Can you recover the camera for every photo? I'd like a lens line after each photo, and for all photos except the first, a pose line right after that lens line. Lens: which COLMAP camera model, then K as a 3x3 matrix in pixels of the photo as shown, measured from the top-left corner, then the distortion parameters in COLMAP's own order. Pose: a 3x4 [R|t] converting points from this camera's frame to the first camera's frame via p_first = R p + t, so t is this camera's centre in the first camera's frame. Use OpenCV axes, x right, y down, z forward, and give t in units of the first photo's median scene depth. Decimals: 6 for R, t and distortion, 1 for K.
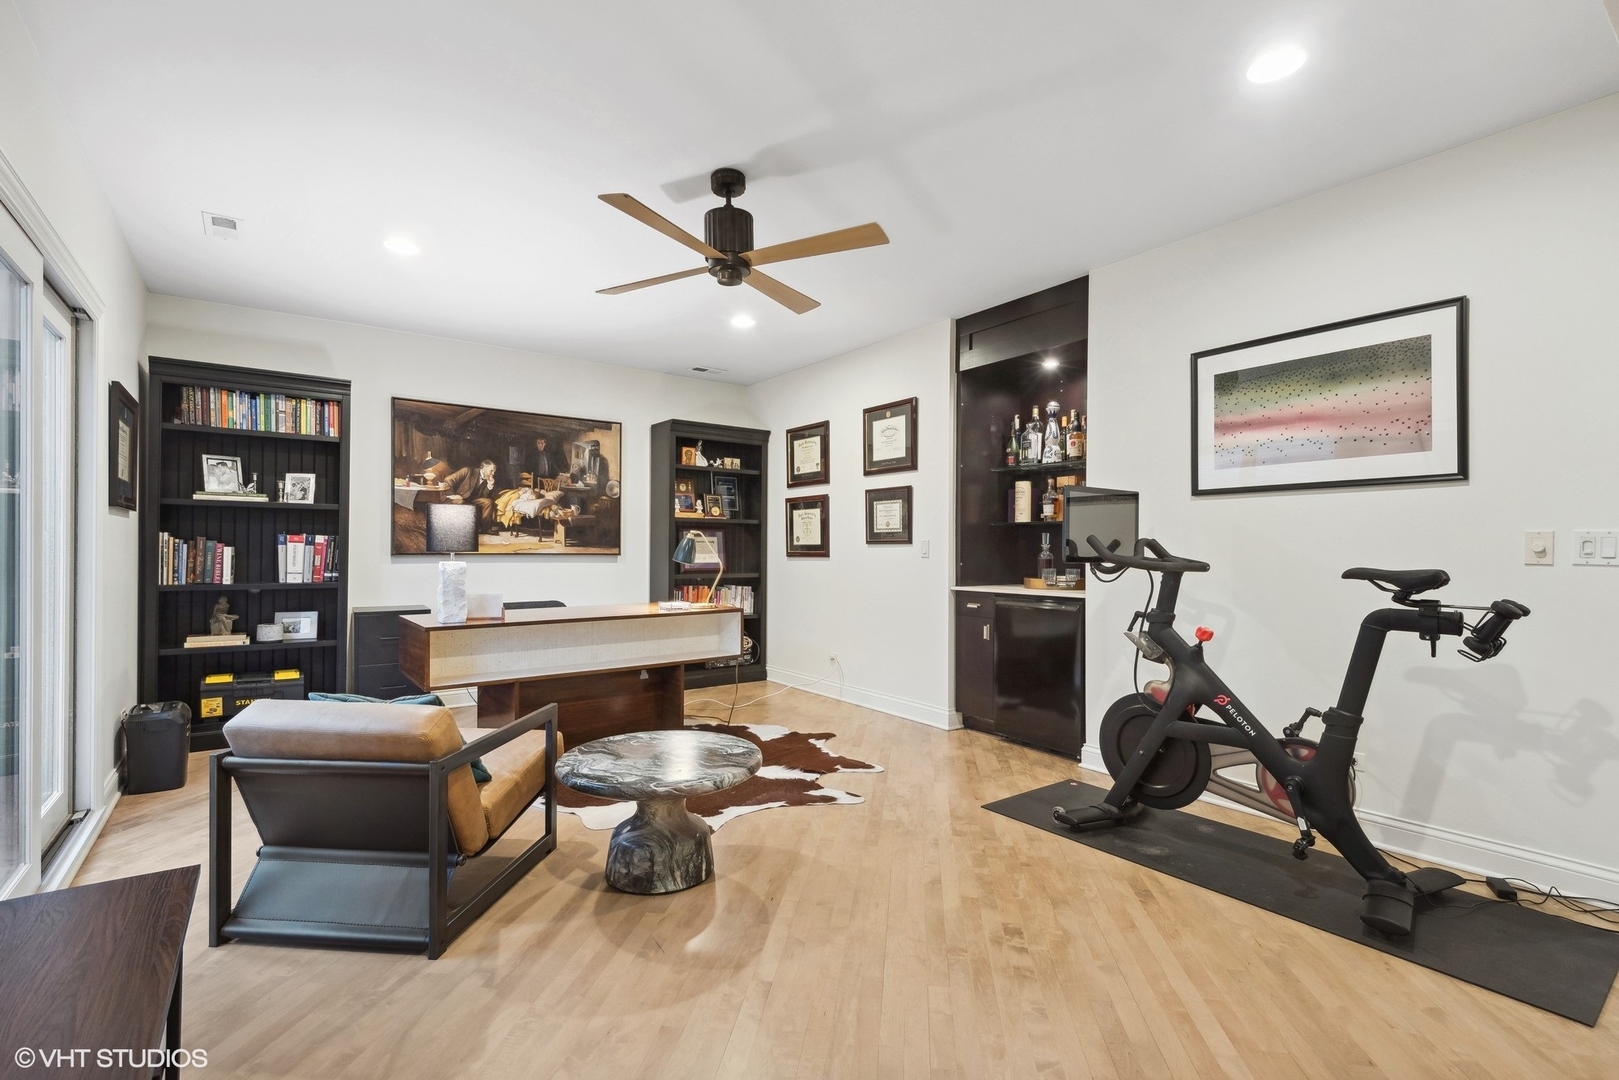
lens RADIAL K [[741.4, 0, 754.6], [0, 741.4, 548.7], [0, 0, 1]] dist [0.021668, -0.009714]
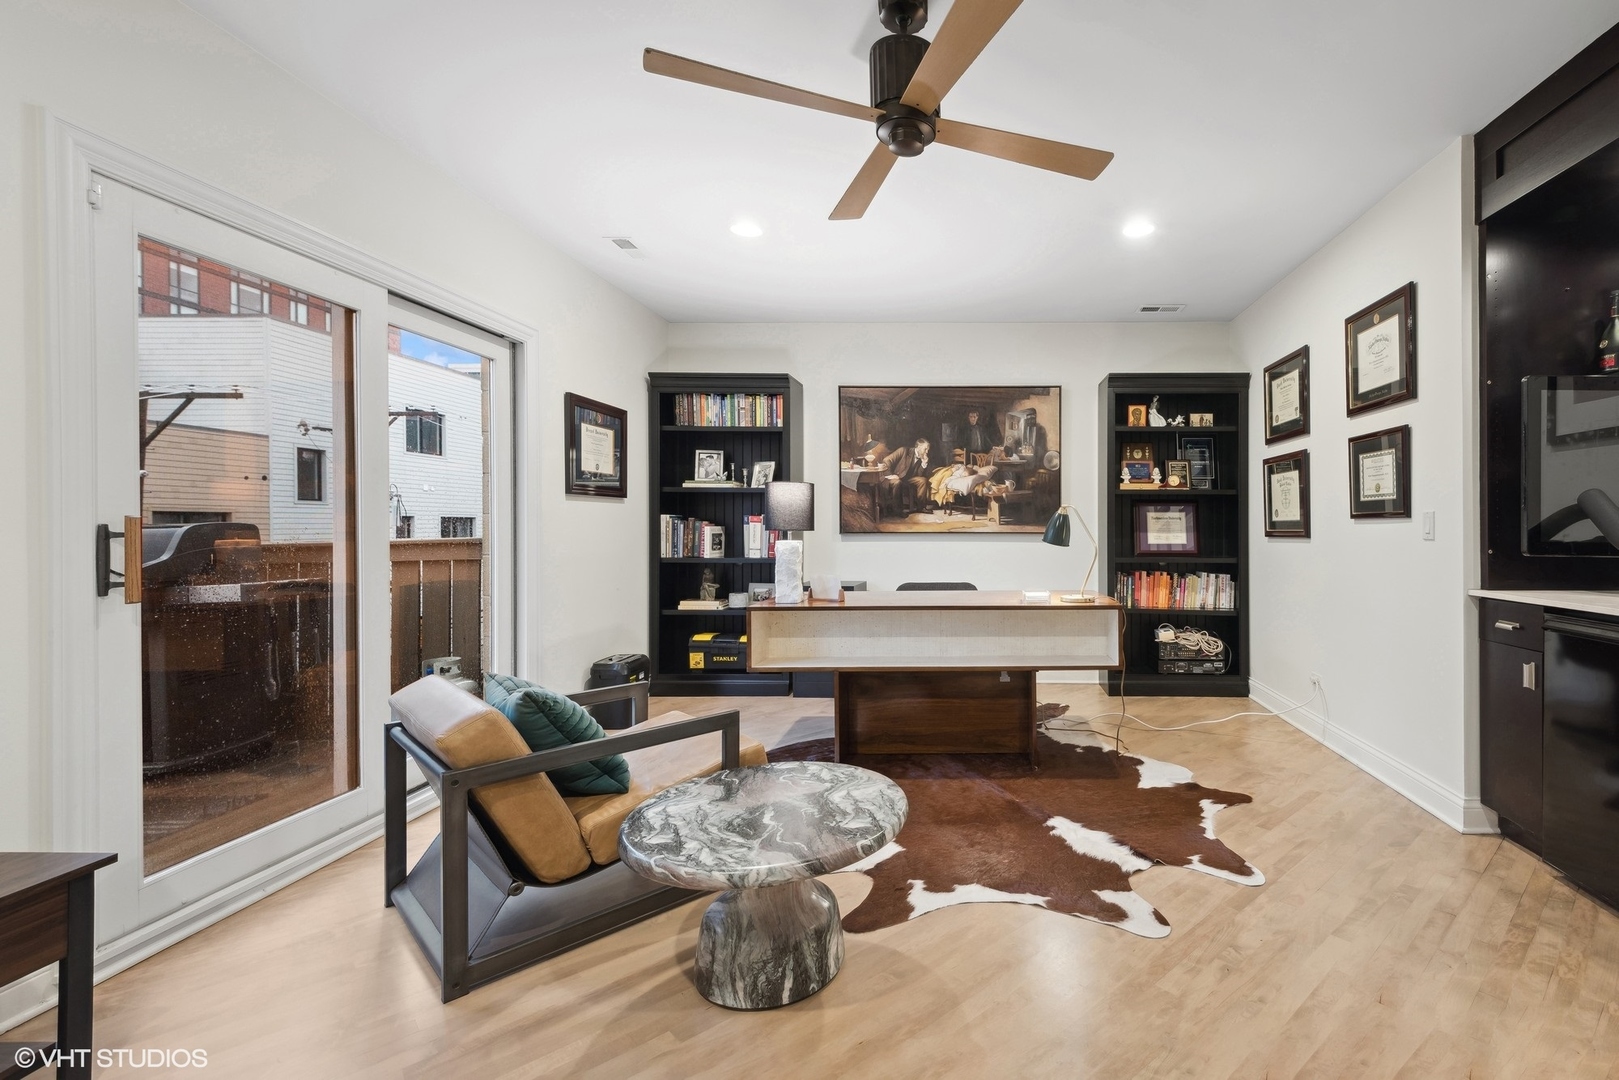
lens RADIAL K [[741.4, 0, 812.0], [0, 741.4, 527.4], [0, 0, 1]] dist [0.021668, -0.009714]
pose [[0.824440, -0.002748, -0.565943, 0.110090], [0.002768, 0.999996, -0.000822, 0.000451], [0.565943, -0.000889, 0.824444, 0.139332]]
